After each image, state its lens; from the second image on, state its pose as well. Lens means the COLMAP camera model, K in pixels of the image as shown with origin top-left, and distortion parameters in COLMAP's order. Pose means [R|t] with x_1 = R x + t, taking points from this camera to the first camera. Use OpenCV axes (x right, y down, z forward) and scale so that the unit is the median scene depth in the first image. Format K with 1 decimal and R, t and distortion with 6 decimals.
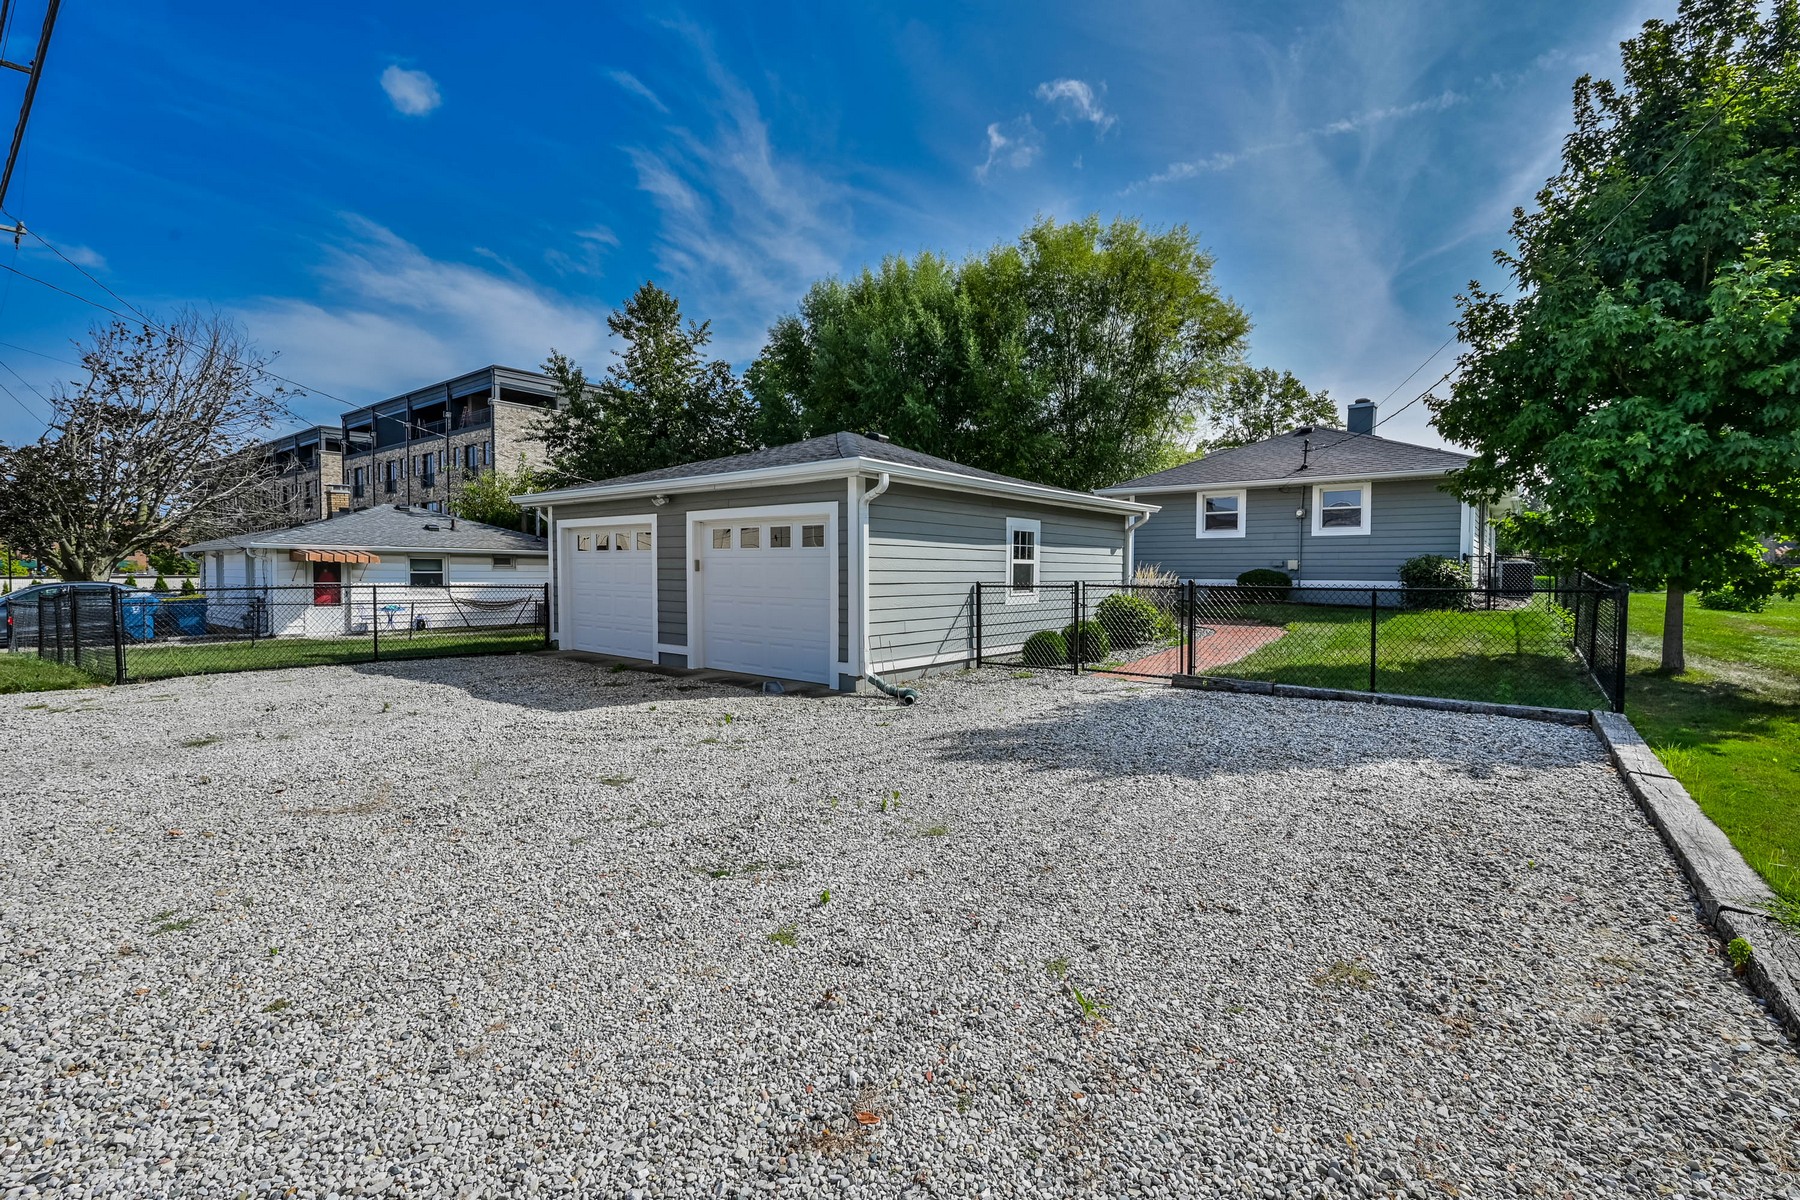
lens RADIAL K [[786.7, 0, 891.6], [0, 786.7, 588.6], [0, 0, 1]] dist [-0.010666, -0.000402]
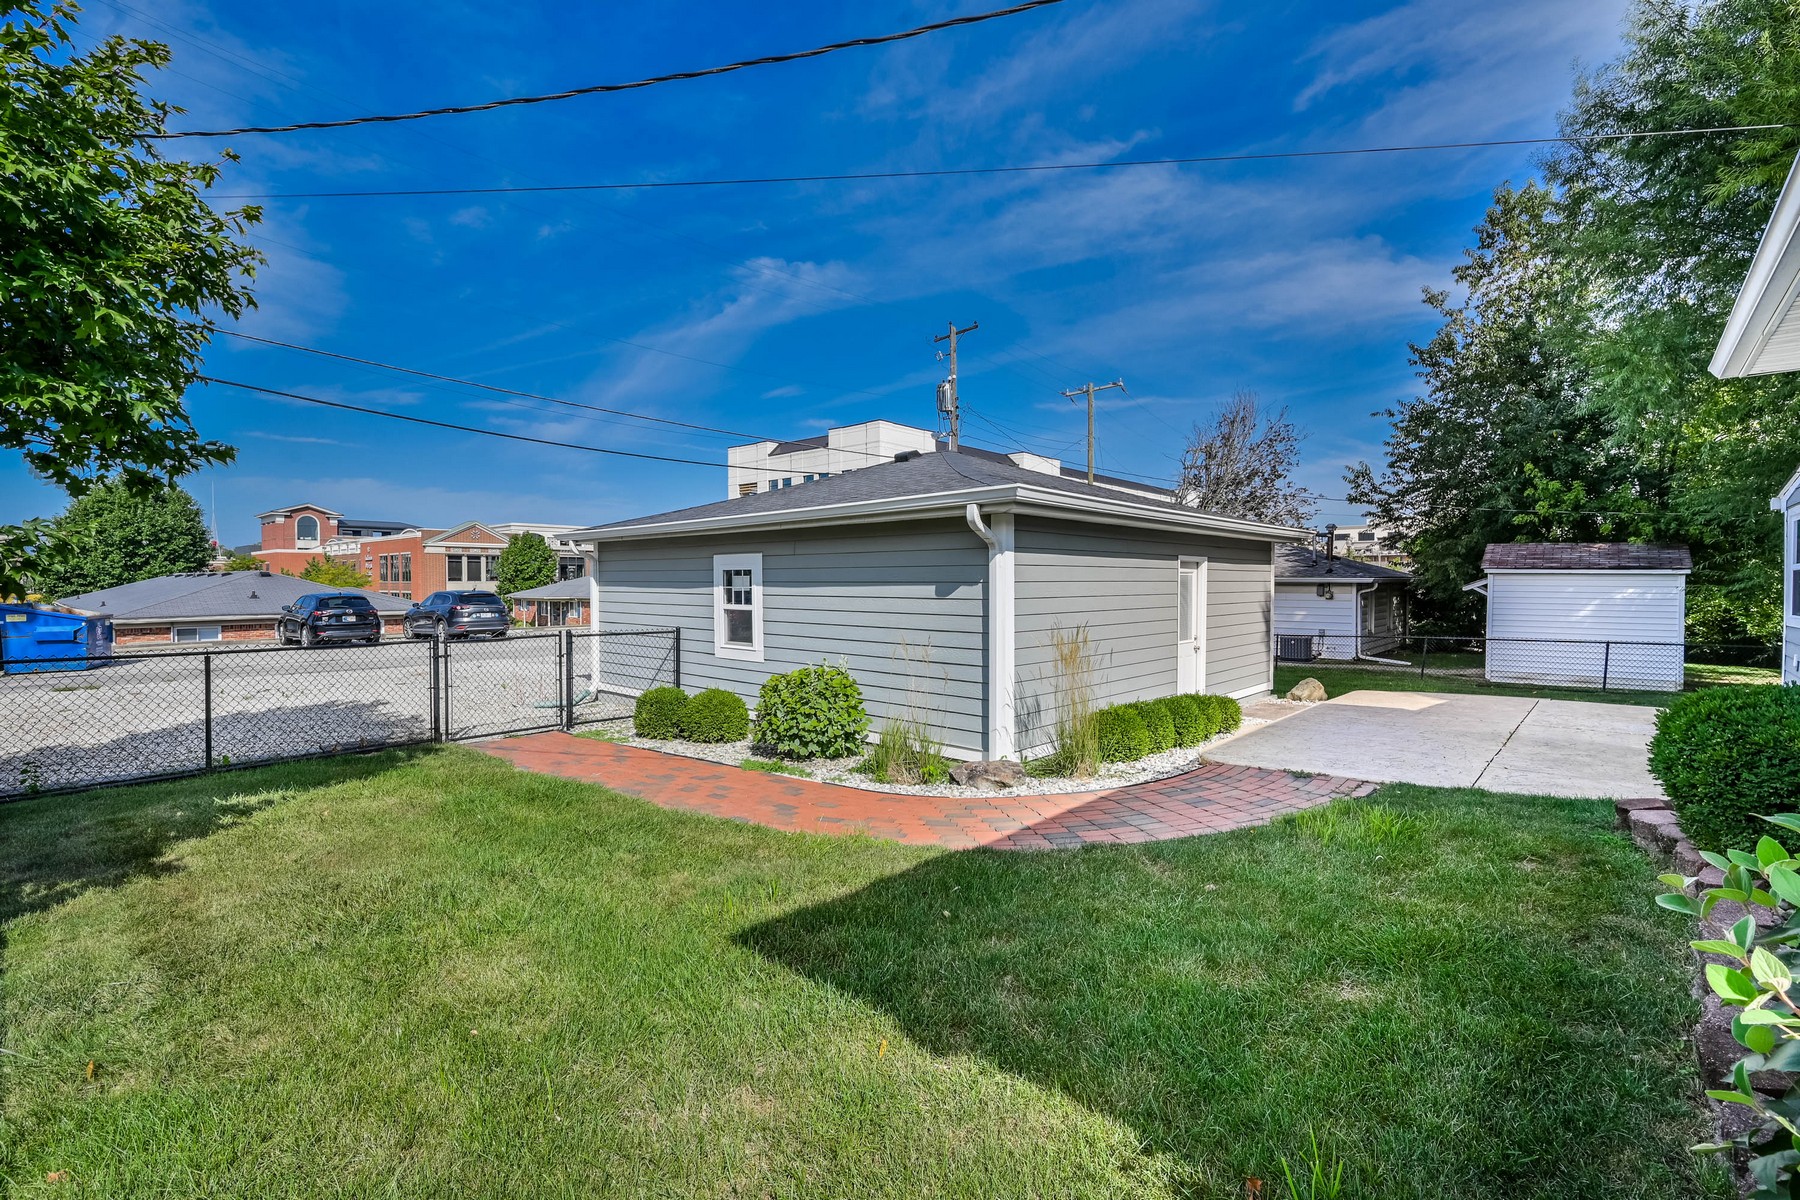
lens RADIAL K [[786.7, 0, 891.6], [0, 786.7, 588.6], [0, 0, 1]] dist [-0.010666, -0.000402]
pose [[-0.076110, 0.002394, -0.997097, 0.726174], [-0.024326, 0.999695, 0.004257, -0.045759], [0.996803, 0.024580, -0.076029, 0.917381]]
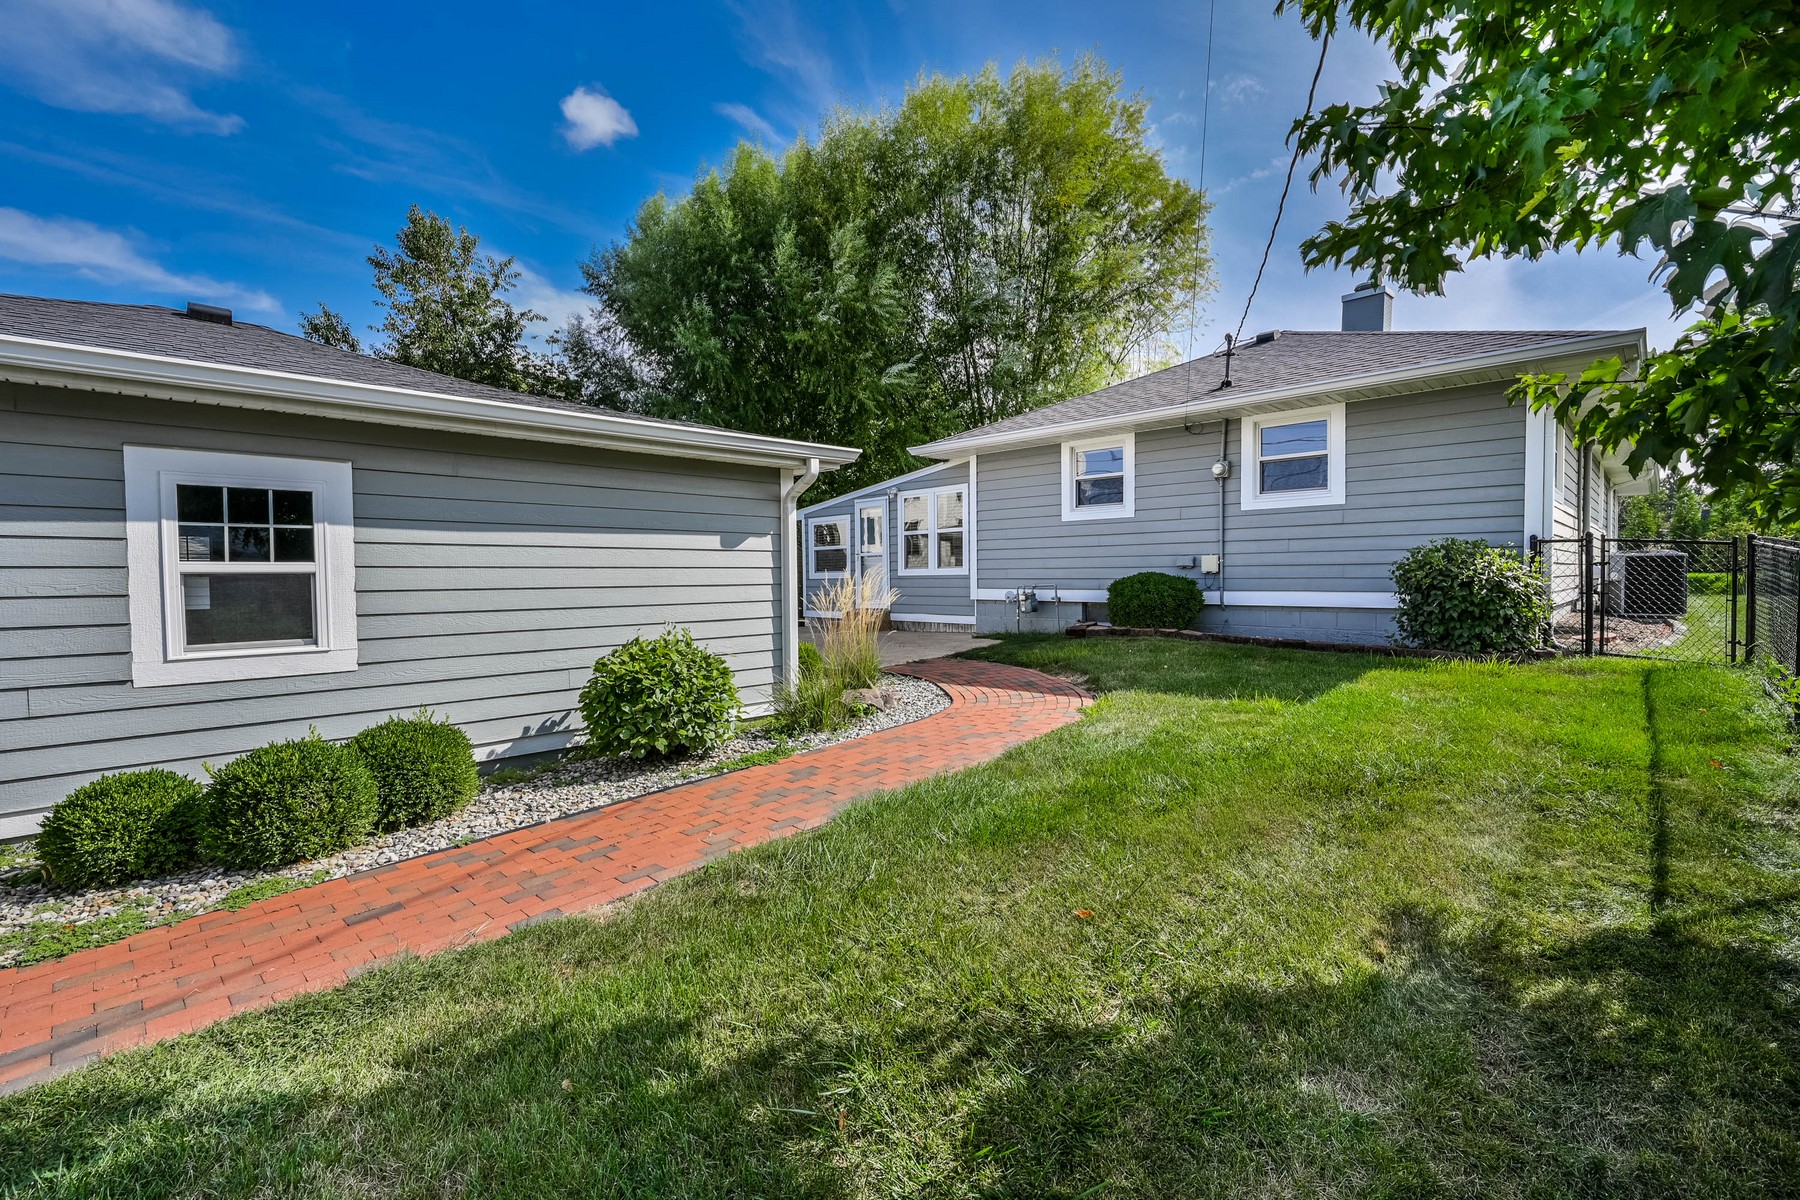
lens RADIAL K [[786.9, 0, 900.0], [0, 786.9, 600.0], [0, 0, 1]] dist [-0.001098, -0.000037]
pose [[0.995966, -0.010365, -0.089132, 0.389133], [0.011105, 0.999908, 0.007819, -0.013219], [0.089043, -0.008777, 0.995989, 0.485761]]
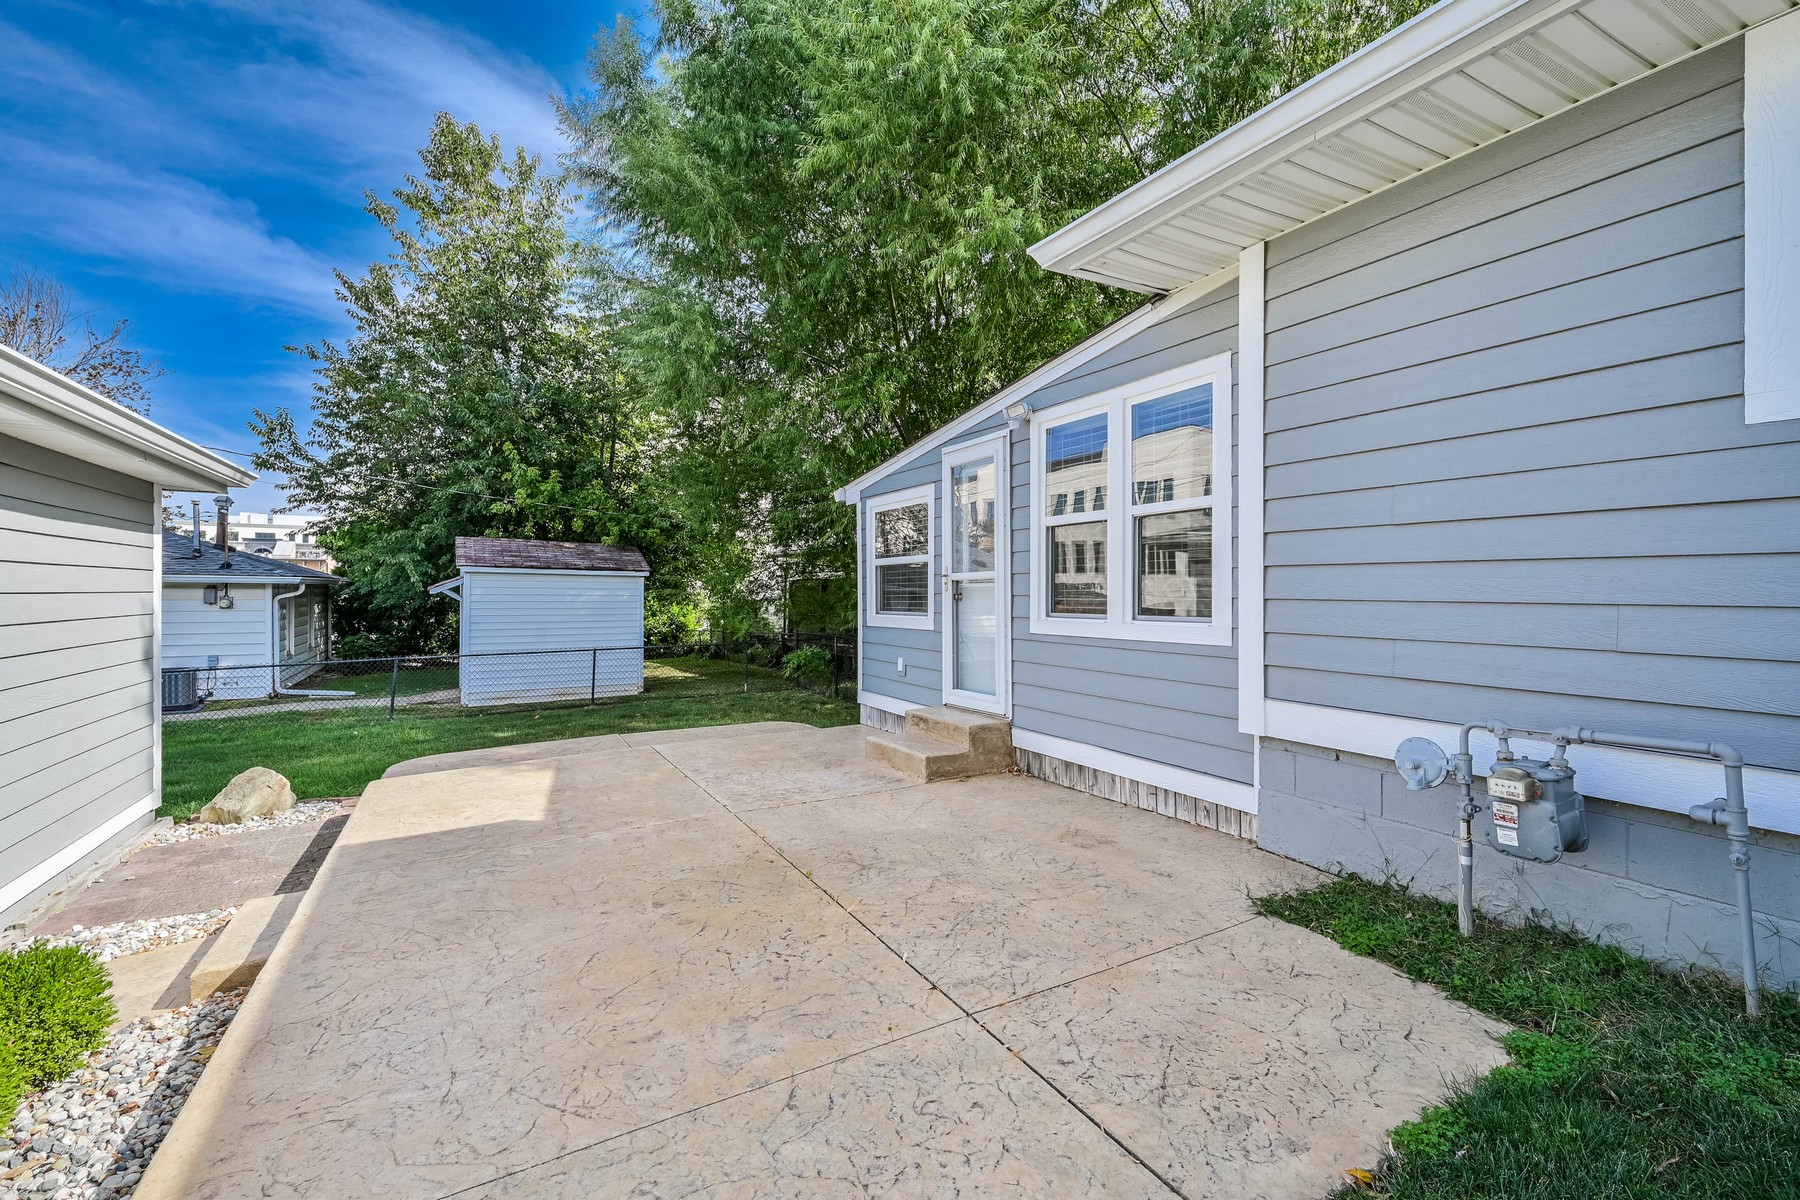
lens RADIAL K [[786.7, 0, 891.6], [0, 786.7, 588.6], [0, 0, 1]] dist [-0.010666, -0.000402]
pose [[0.924150, -0.004585, -0.382002, 0.382862], [-0.007766, 0.999496, -0.030782, -0.041361], [0.381951, 0.031414, 0.923649, 1.028874]]
